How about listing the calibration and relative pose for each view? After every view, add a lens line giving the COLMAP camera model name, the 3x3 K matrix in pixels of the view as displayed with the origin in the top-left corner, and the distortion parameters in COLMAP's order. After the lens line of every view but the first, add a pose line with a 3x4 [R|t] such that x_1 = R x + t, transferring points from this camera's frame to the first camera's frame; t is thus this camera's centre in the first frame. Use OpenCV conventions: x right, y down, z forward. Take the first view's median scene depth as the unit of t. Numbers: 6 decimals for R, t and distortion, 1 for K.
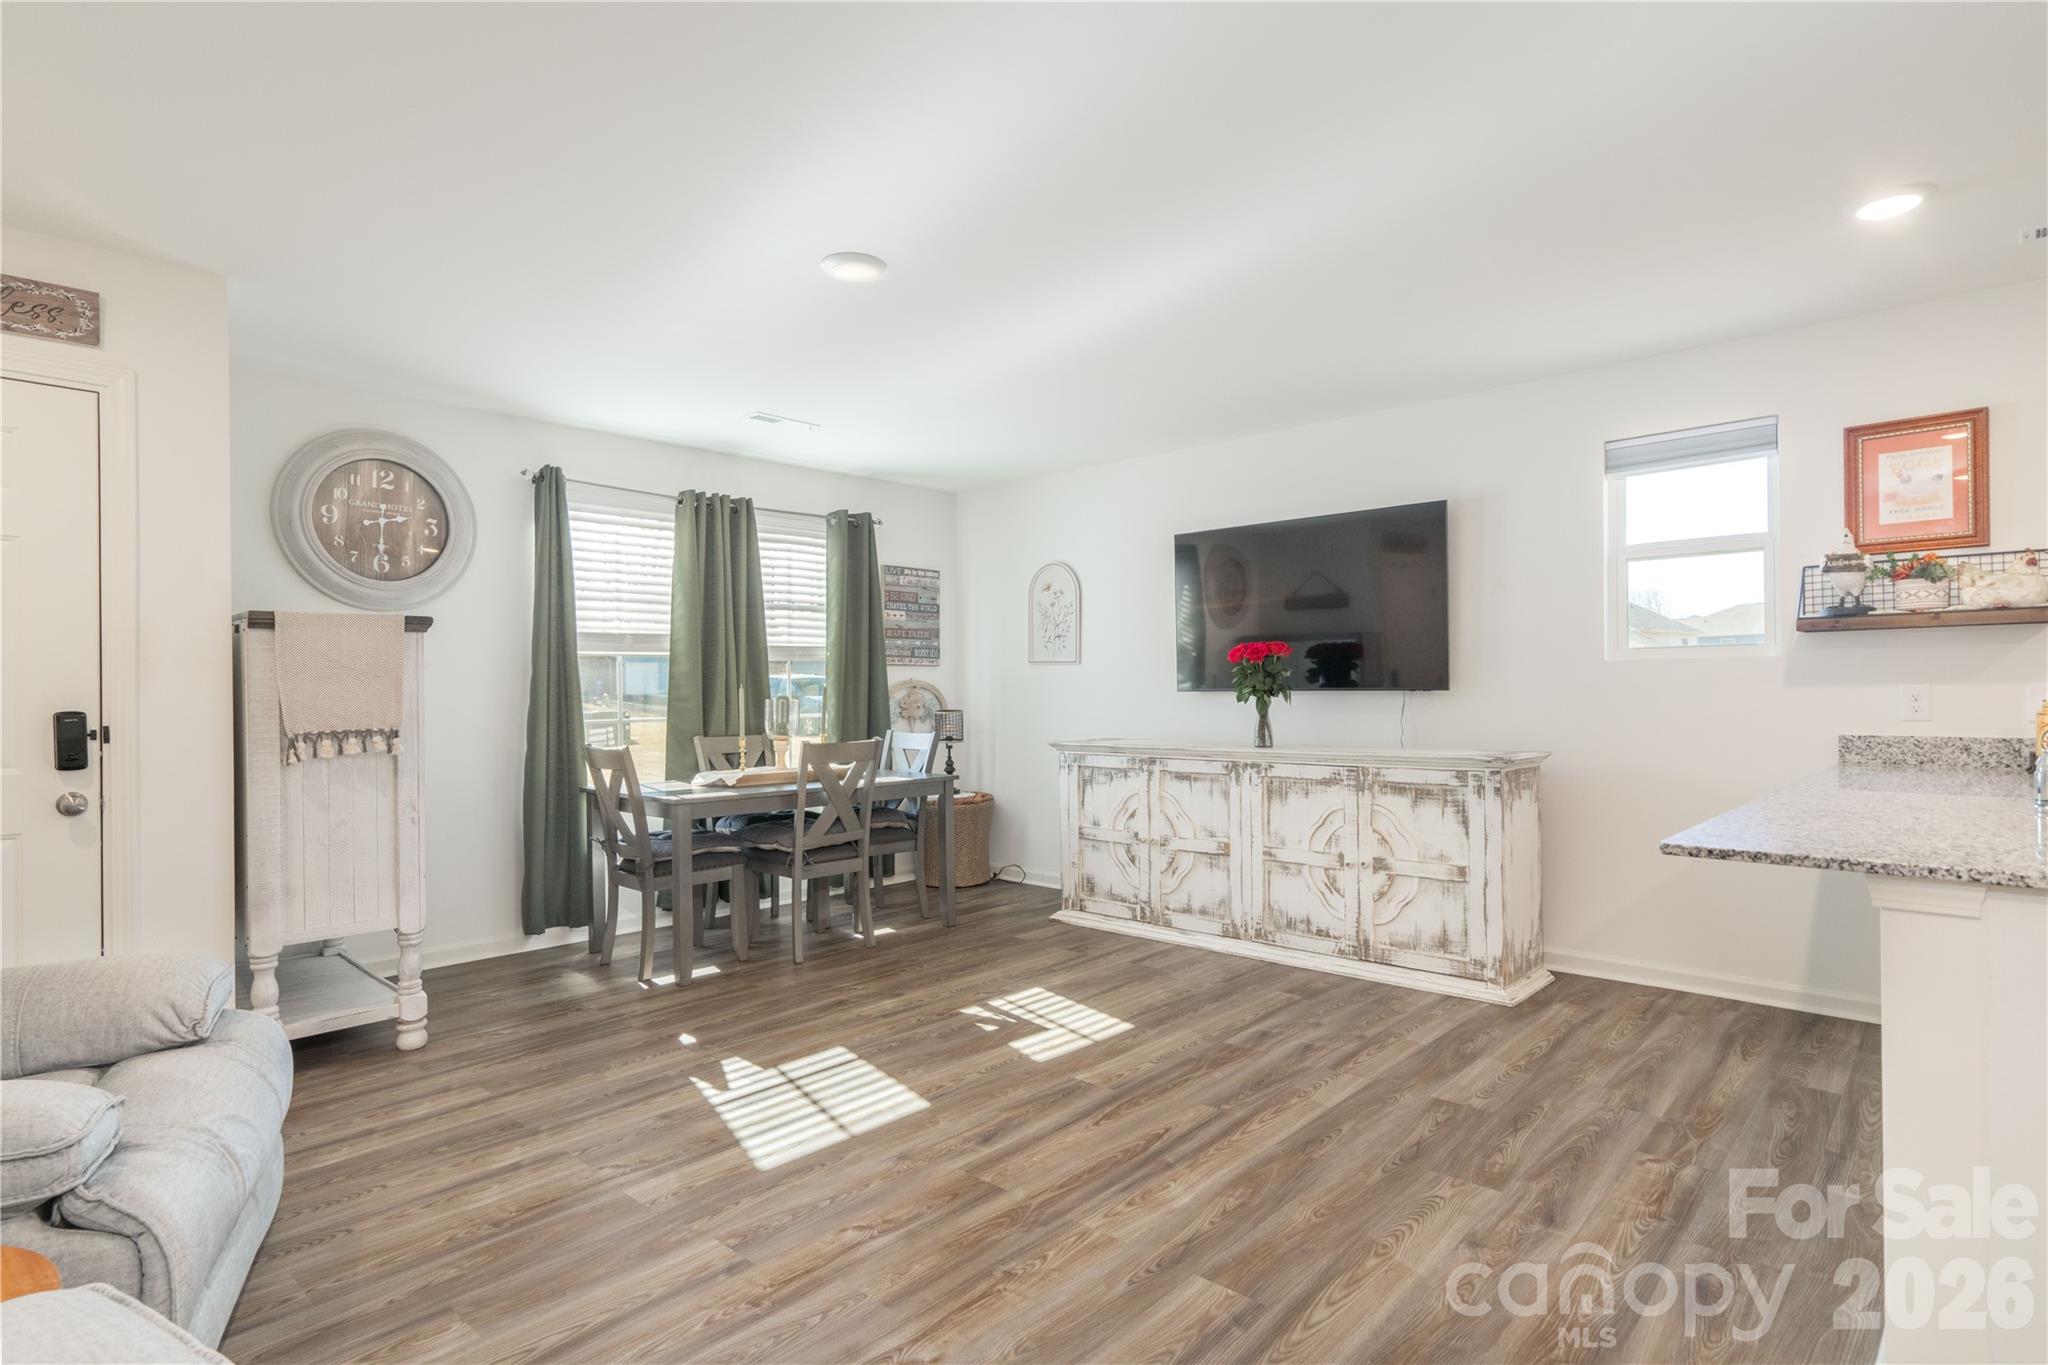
lens RADIAL K [[1070.2, 0, 1036.4], [0, 1070.2, 691.8], [0, 0, 1]] dist [0.002025, -0.000268]
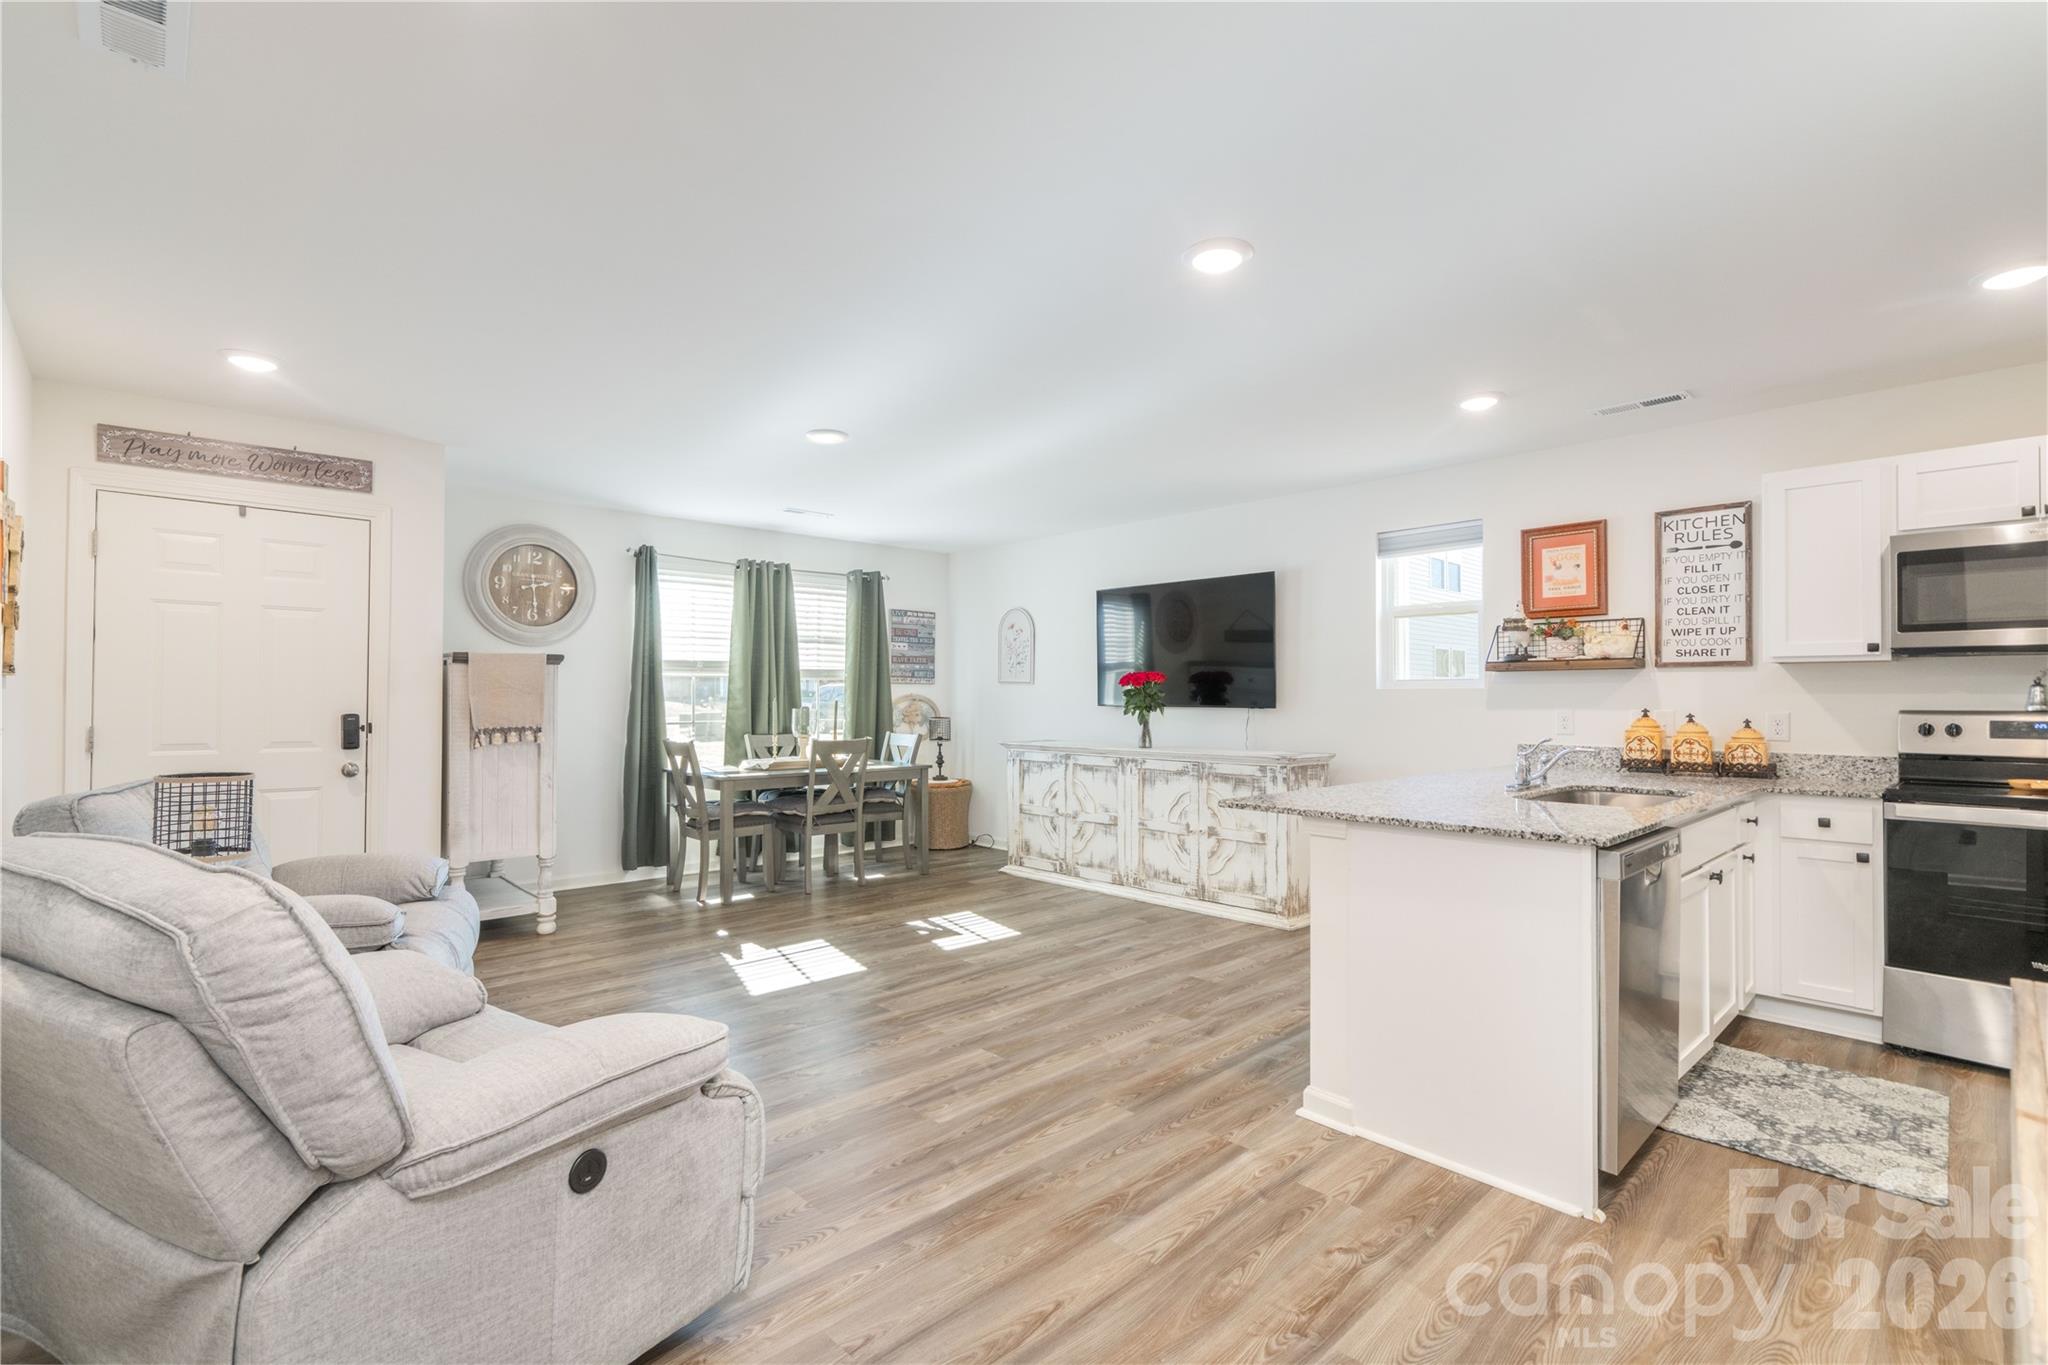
lens RADIAL K [[944.8, 0, 1026.8], [0, 944.8, 685.6], [0, 0, 1]] dist [-0.004106, 0.003435]
pose [[0.998040, 0.010495, -0.061693, 0.149514], [-0.011383, 0.999836, -0.014059, -0.010620], [0.061535, 0.014734, 0.997996, -0.254254]]
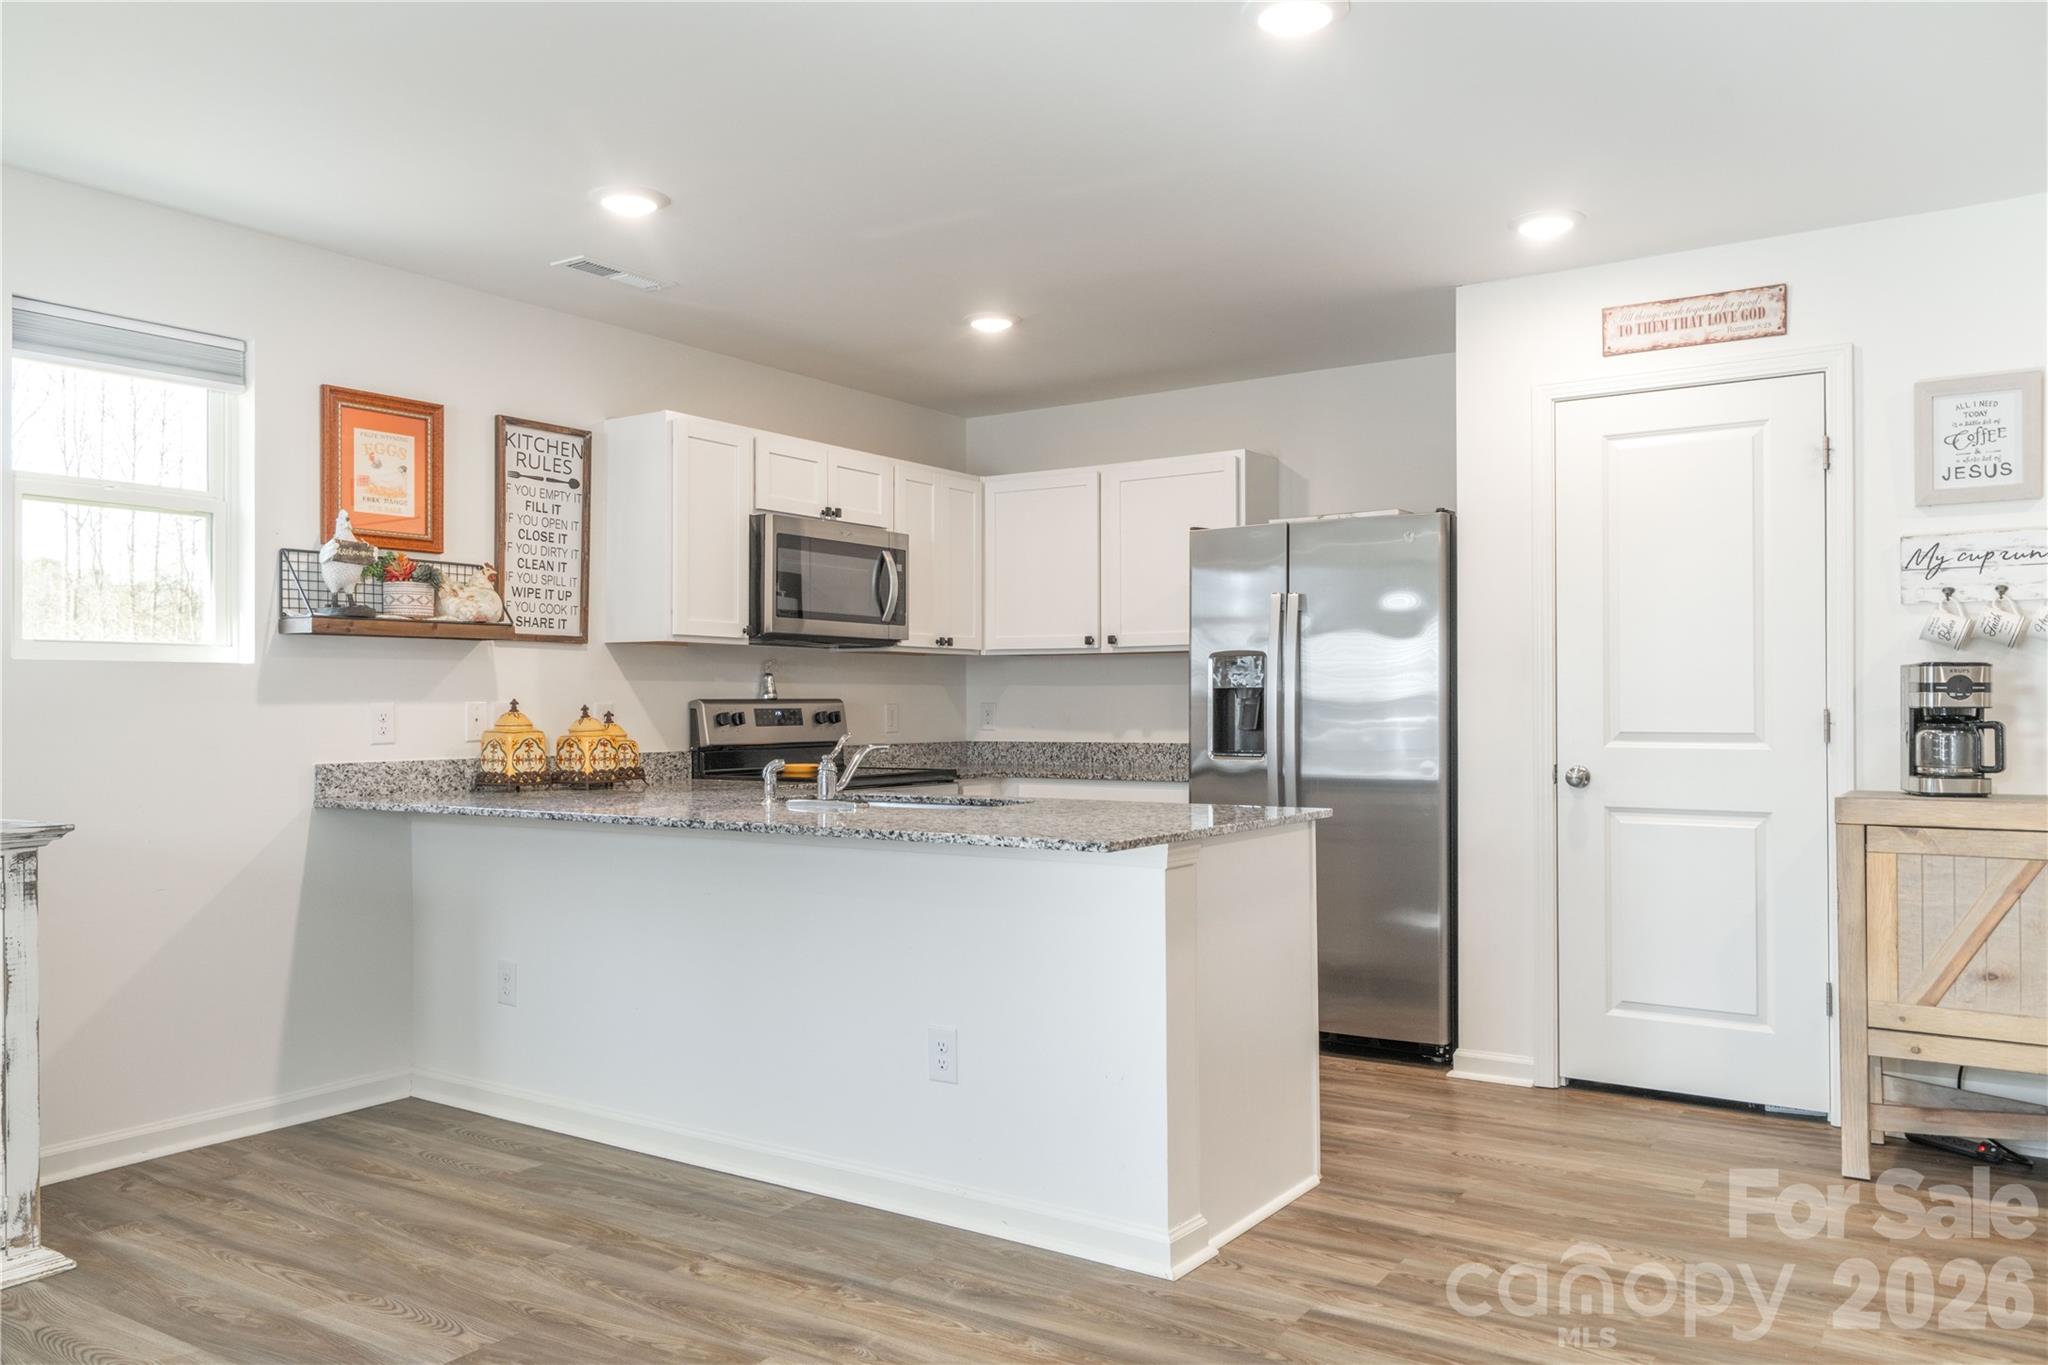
lens RADIAL K [[1481.2, 0, 1036.0], [0, 1481.2, 690.0], [0, 0, 1]] dist [-0.001279, 0.009250]
pose [[-0.159669, 0.018812, 0.986991, -0.368789], [0.005970, 0.999819, -0.018090, 0.006753], [-0.987153, 0.003004, -0.159752, 0.557654]]
